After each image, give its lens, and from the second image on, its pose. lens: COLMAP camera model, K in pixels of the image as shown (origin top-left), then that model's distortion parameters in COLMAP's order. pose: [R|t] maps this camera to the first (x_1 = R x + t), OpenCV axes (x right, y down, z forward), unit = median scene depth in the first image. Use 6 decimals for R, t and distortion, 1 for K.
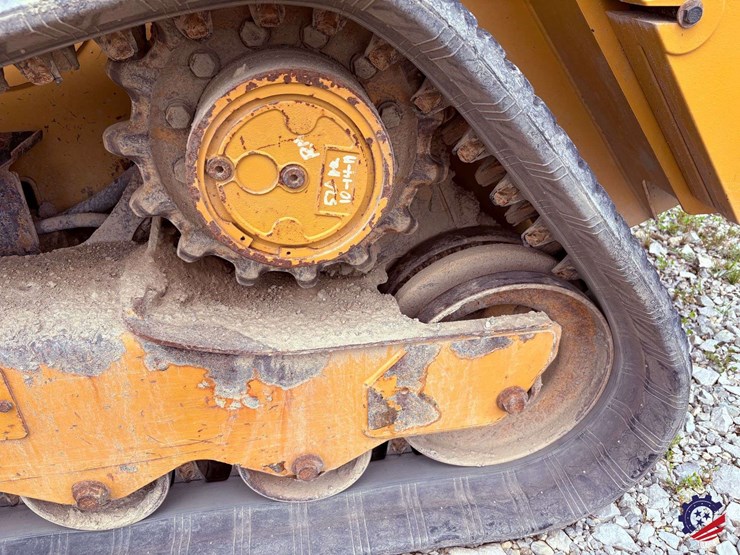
lens RADIAL K [[563.6, 0, 366.5], [0, 563.6, 277.5], [0, 0, 1]] dist [0.039156, -0.053963]
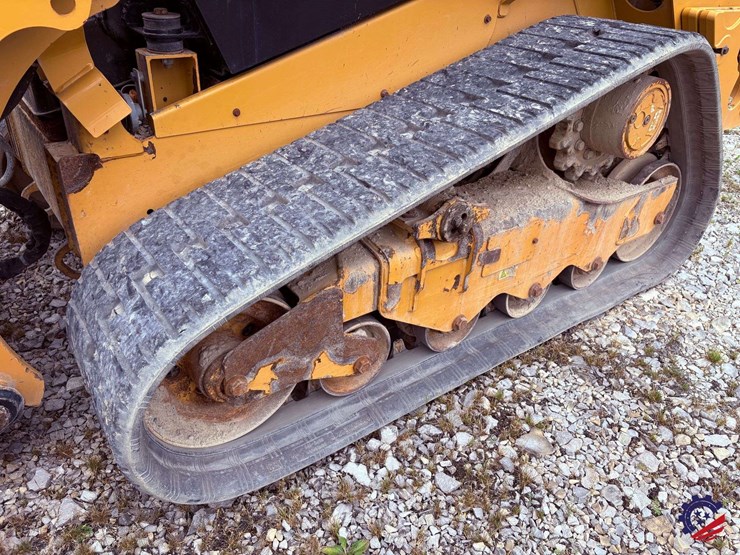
lens RADIAL K [[560.8, 0, 363.4], [0, 560.8, 275.5], [0, 0, 1]] dist [0.043658, -0.051718]
pose [[0.892997, -0.191782, 0.407156, -1.885825], [0.187448, 0.980953, 0.050935, 0.109889], [-0.409170, 0.030836, 0.911937, -0.618613]]
